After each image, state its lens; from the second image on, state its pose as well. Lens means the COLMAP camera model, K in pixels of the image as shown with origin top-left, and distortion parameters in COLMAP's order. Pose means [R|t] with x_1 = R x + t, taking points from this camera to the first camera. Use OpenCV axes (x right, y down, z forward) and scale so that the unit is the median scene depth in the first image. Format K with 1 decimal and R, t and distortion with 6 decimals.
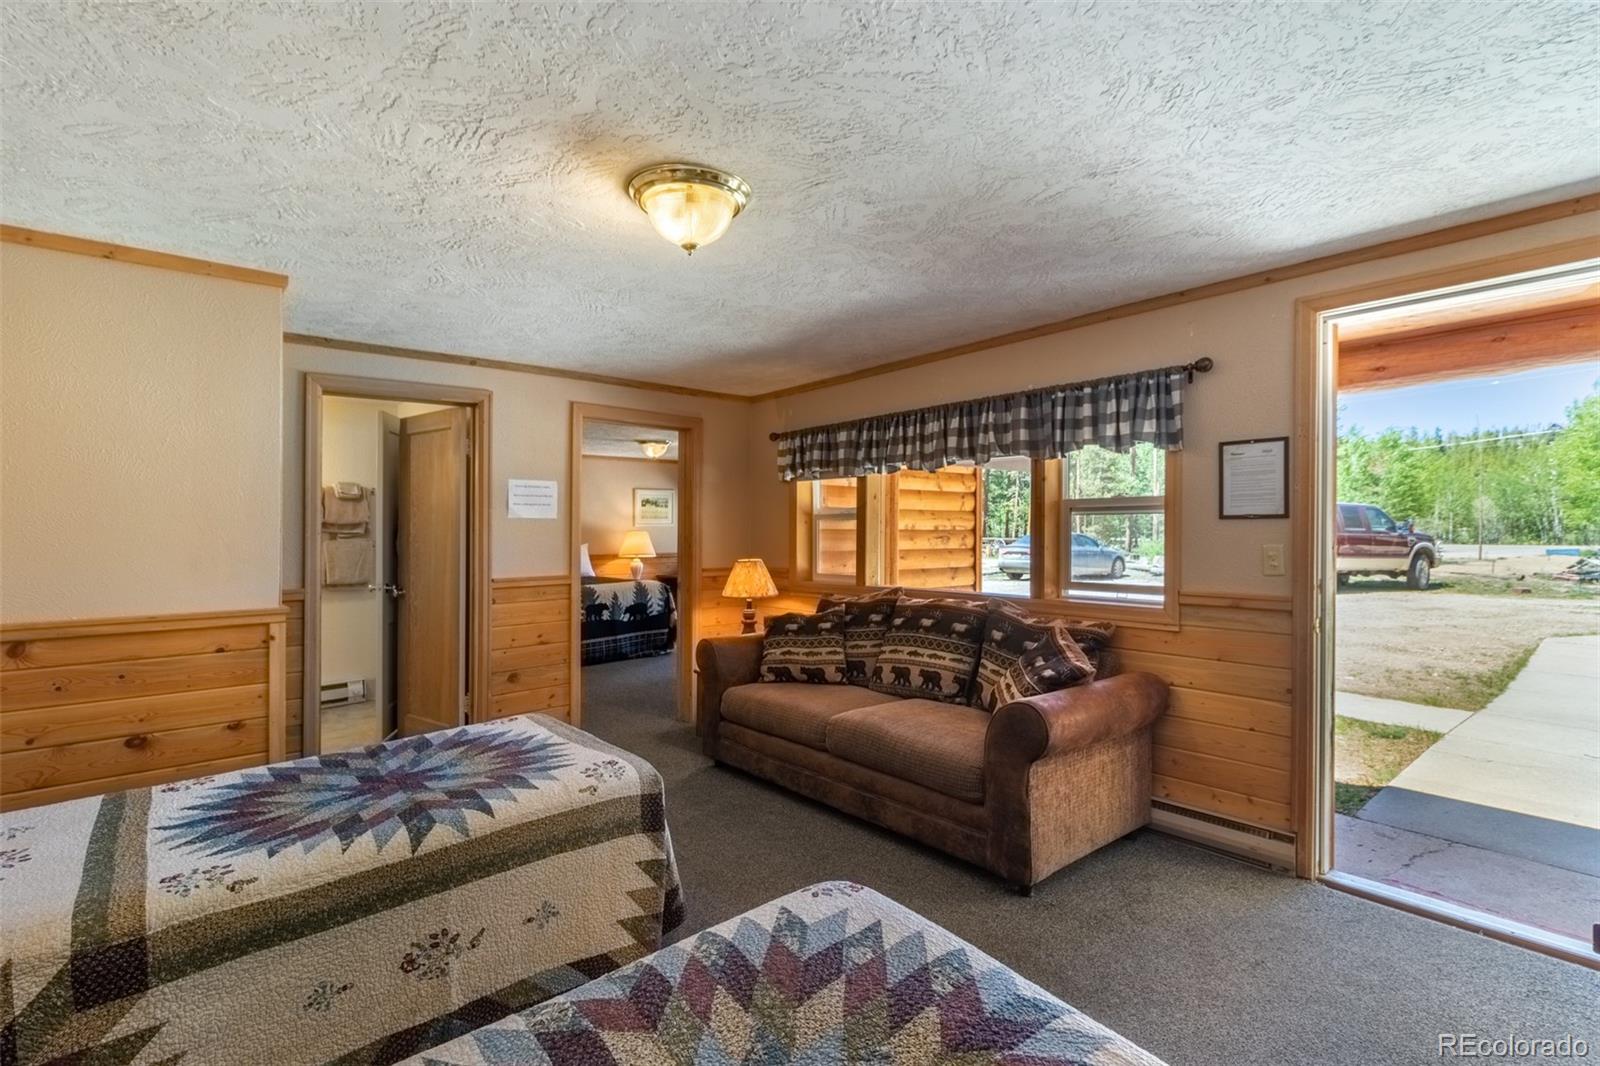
lens RADIAL K [[750.8, 0, 817.6], [0, 750.8, 483.3], [0, 0, 1]] dist [0.000746, 0.000059]
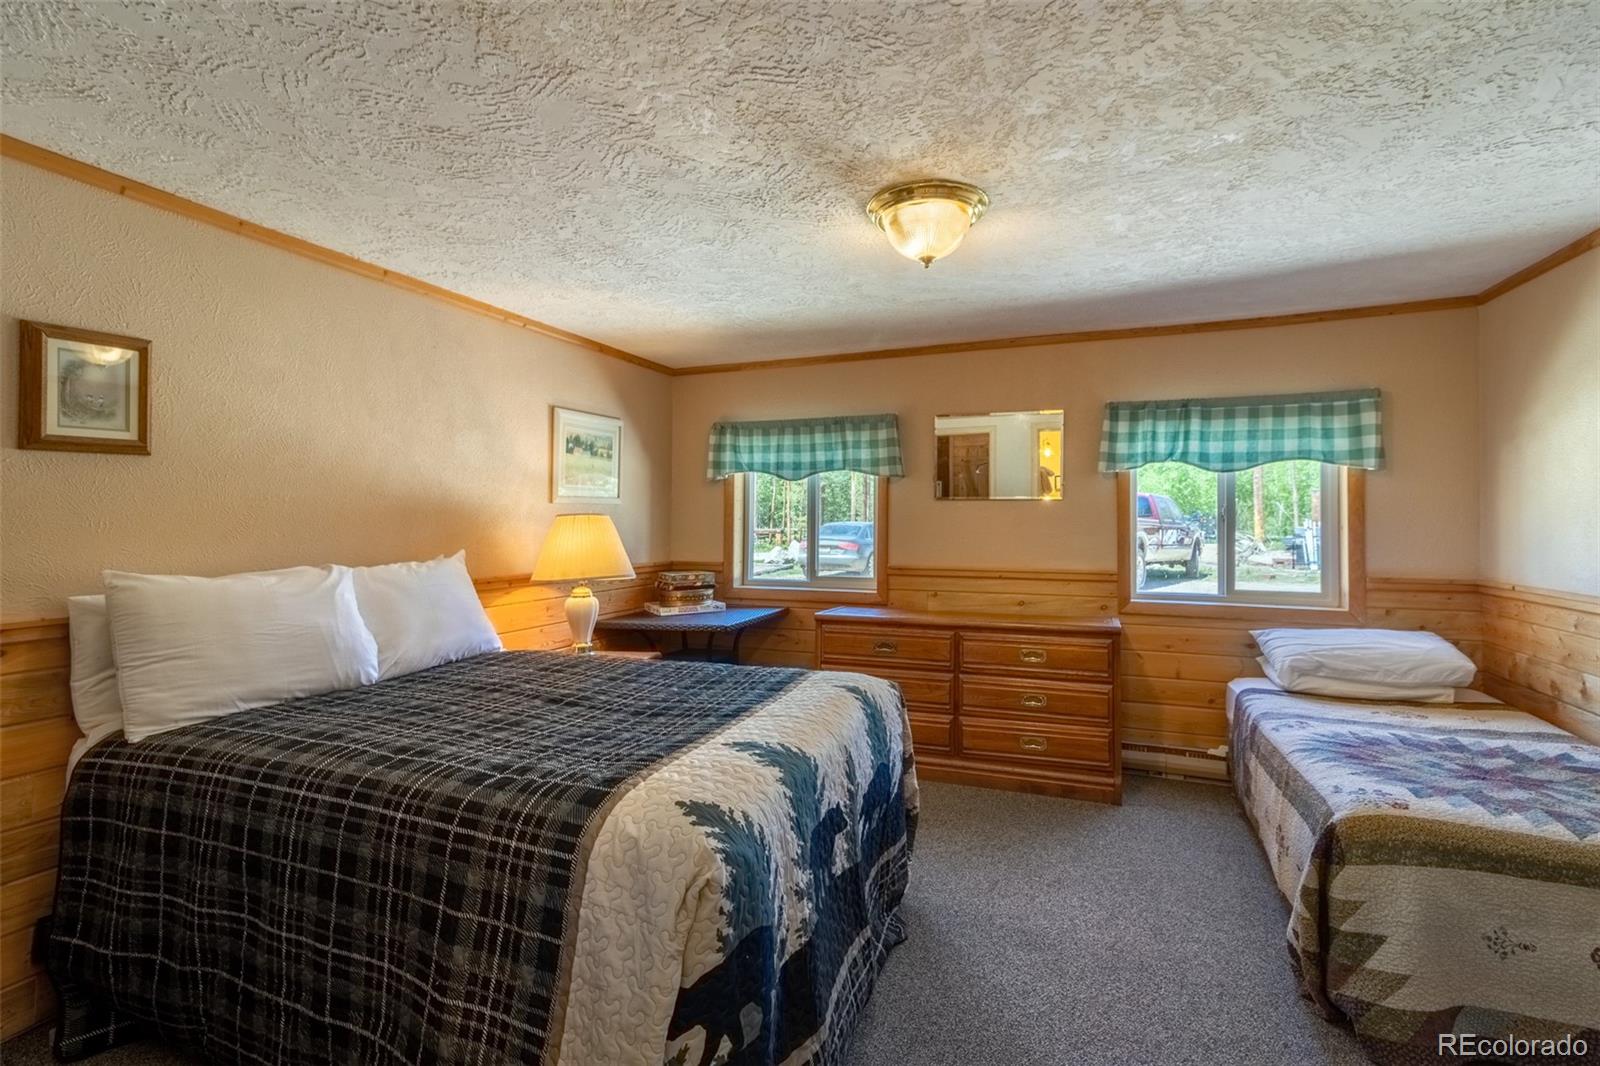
lens RADIAL K [[738.8, 0, 805.7], [0, 738.8, 498.5], [0, 0, 1]] dist [0.002299, -0.000433]
pose [[0.890358, 0.019156, 0.454859, -0.744839], [-0.034682, 0.999065, 0.025814, 0.100574], [-0.453939, -0.038759, 0.890189, 1.463070]]
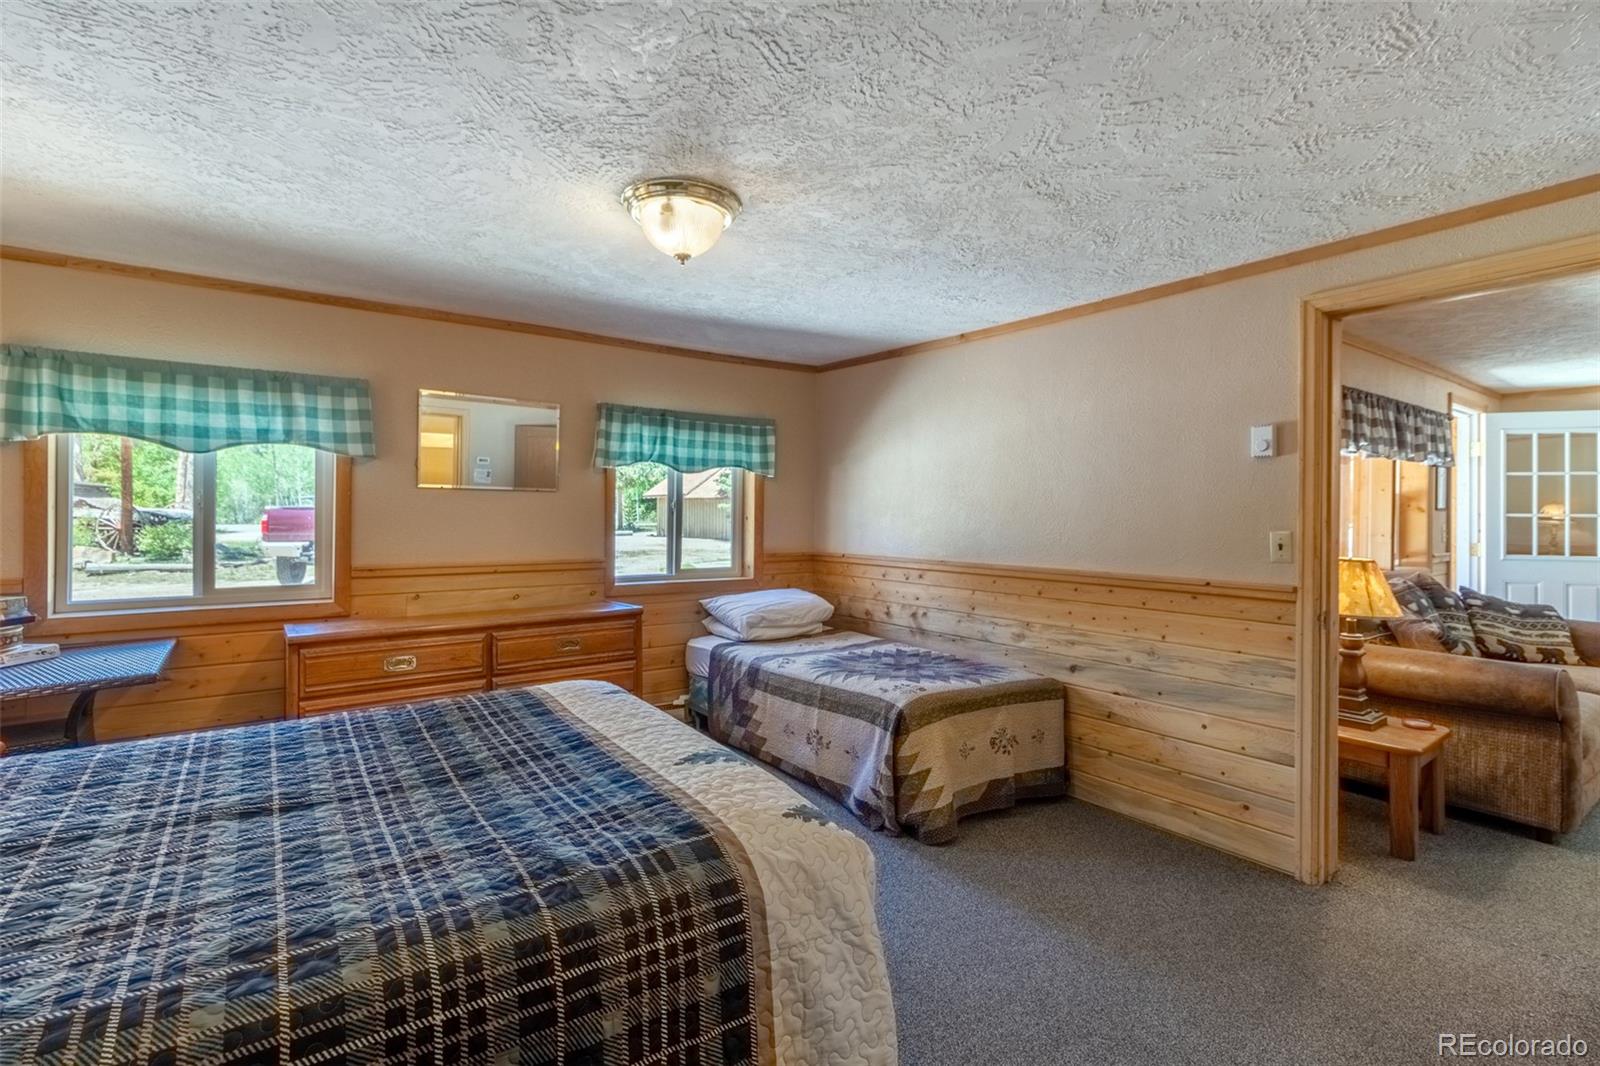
lens RADIAL K [[724.5, 0, 818.5], [0, 724.5, 513.4], [0, 0, 1]] dist [0.001950, -0.000725]
pose [[0.095478, 0.005002, 0.995419, -0.944480], [-0.071513, 0.997438, 0.001847, 0.118267], [-0.992859, -0.071362, 0.095591, 1.741264]]
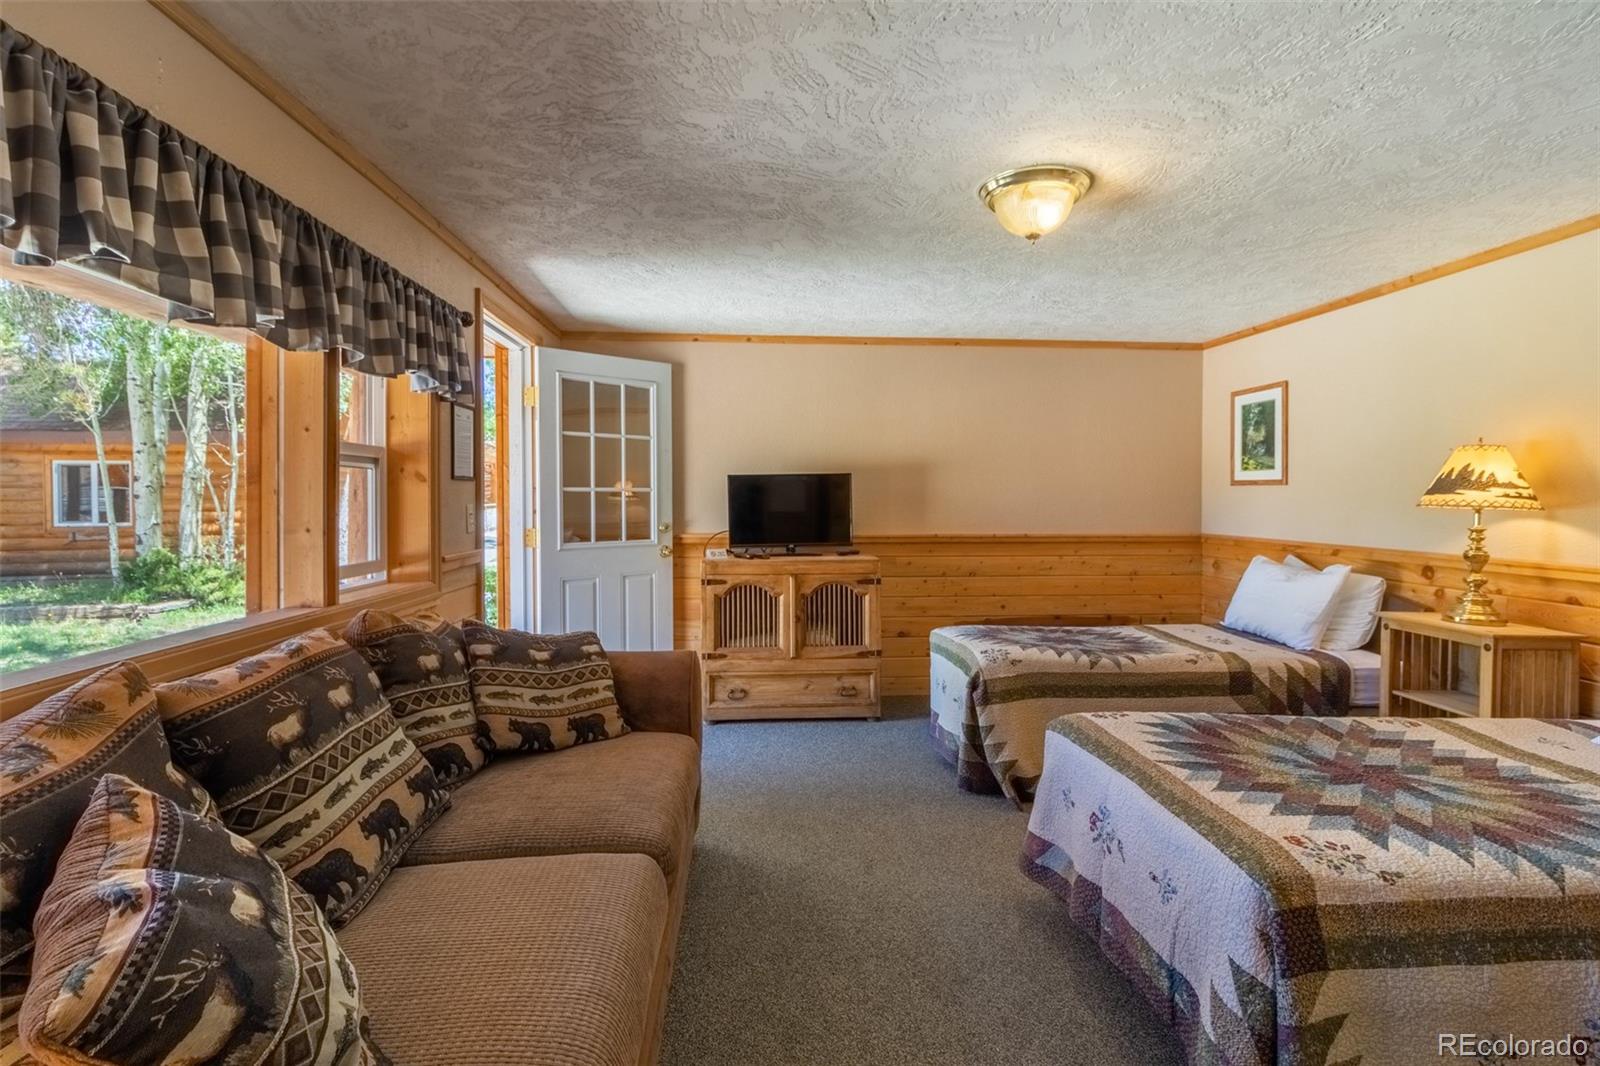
lens RADIAL K [[738.8, 0, 805.7], [0, 738.8, 498.5], [0, 0, 1]] dist [0.002299, -0.000433]
pose [[-0.796745, 0.003151, 0.604308, -0.321954], [-0.034734, 0.998095, -0.050999, 0.083349], [-0.603317, -0.061623, -0.795117, 1.172680]]
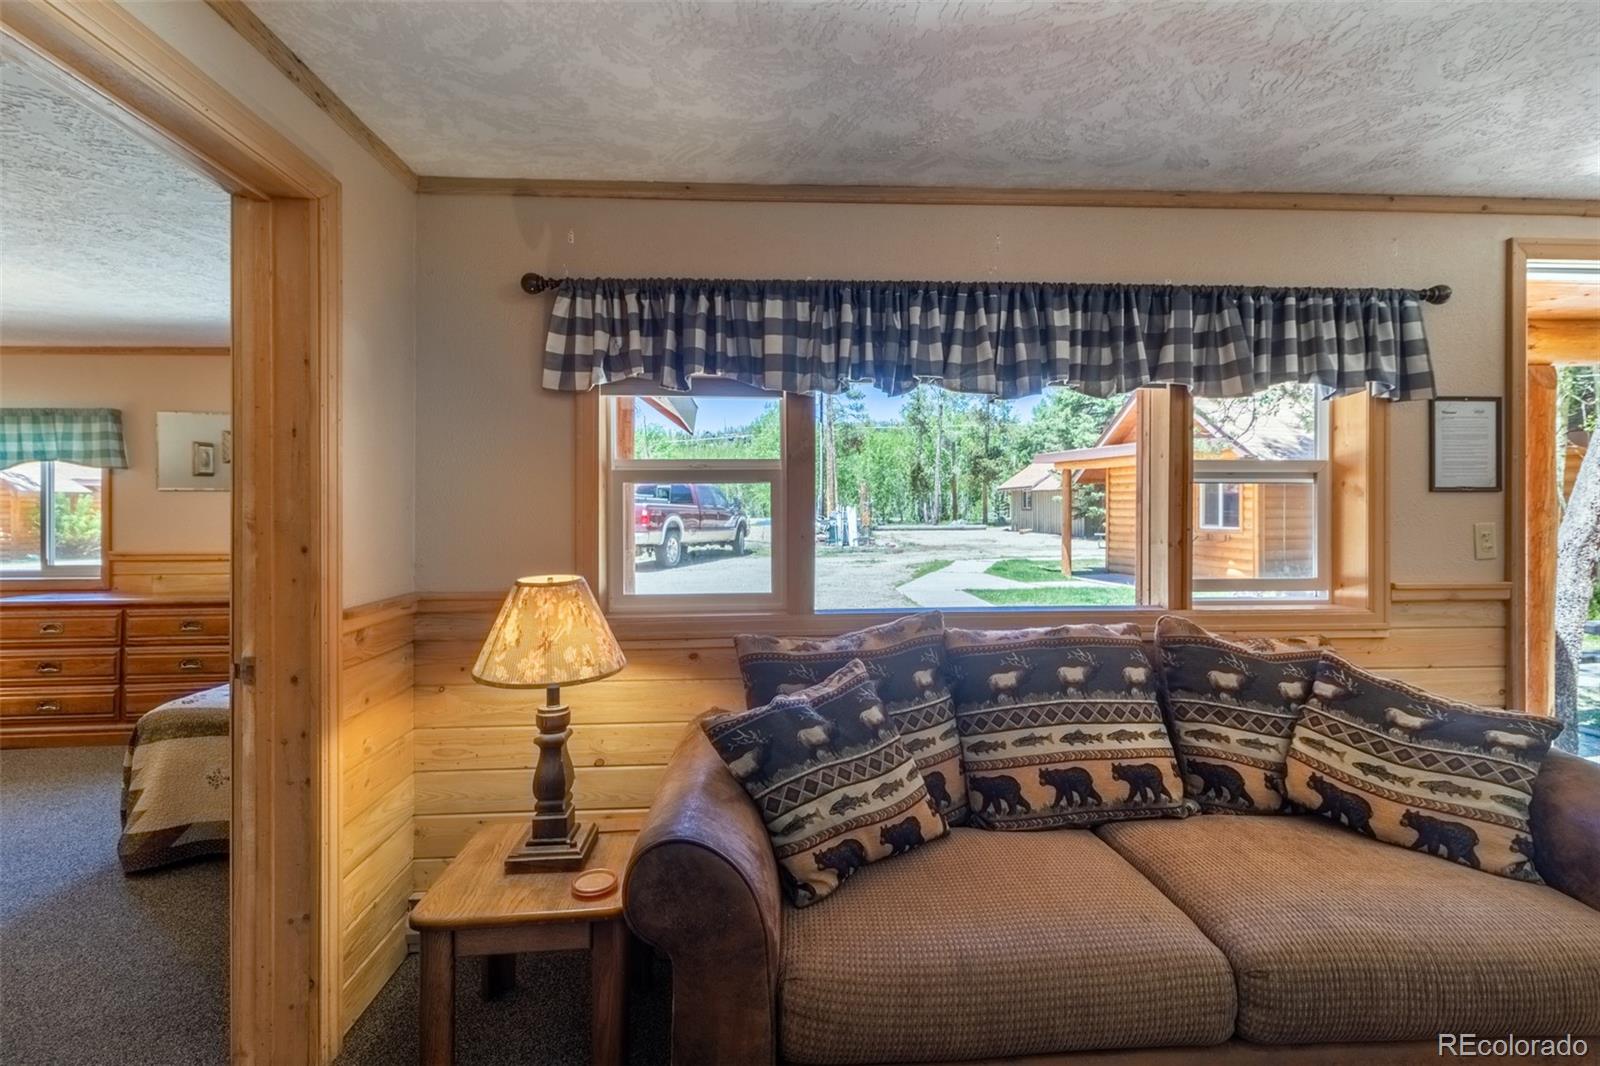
lens RADIAL K [[738.8, 0, 805.7], [0, 738.8, 498.5], [0, 0, 1]] dist [0.002299, -0.000433]
pose [[0.610224, 0.010640, 0.792157, -0.393361], [-0.051568, 0.998323, 0.026315, 0.053913], [-0.790549, -0.056907, 0.609749, 0.826367]]
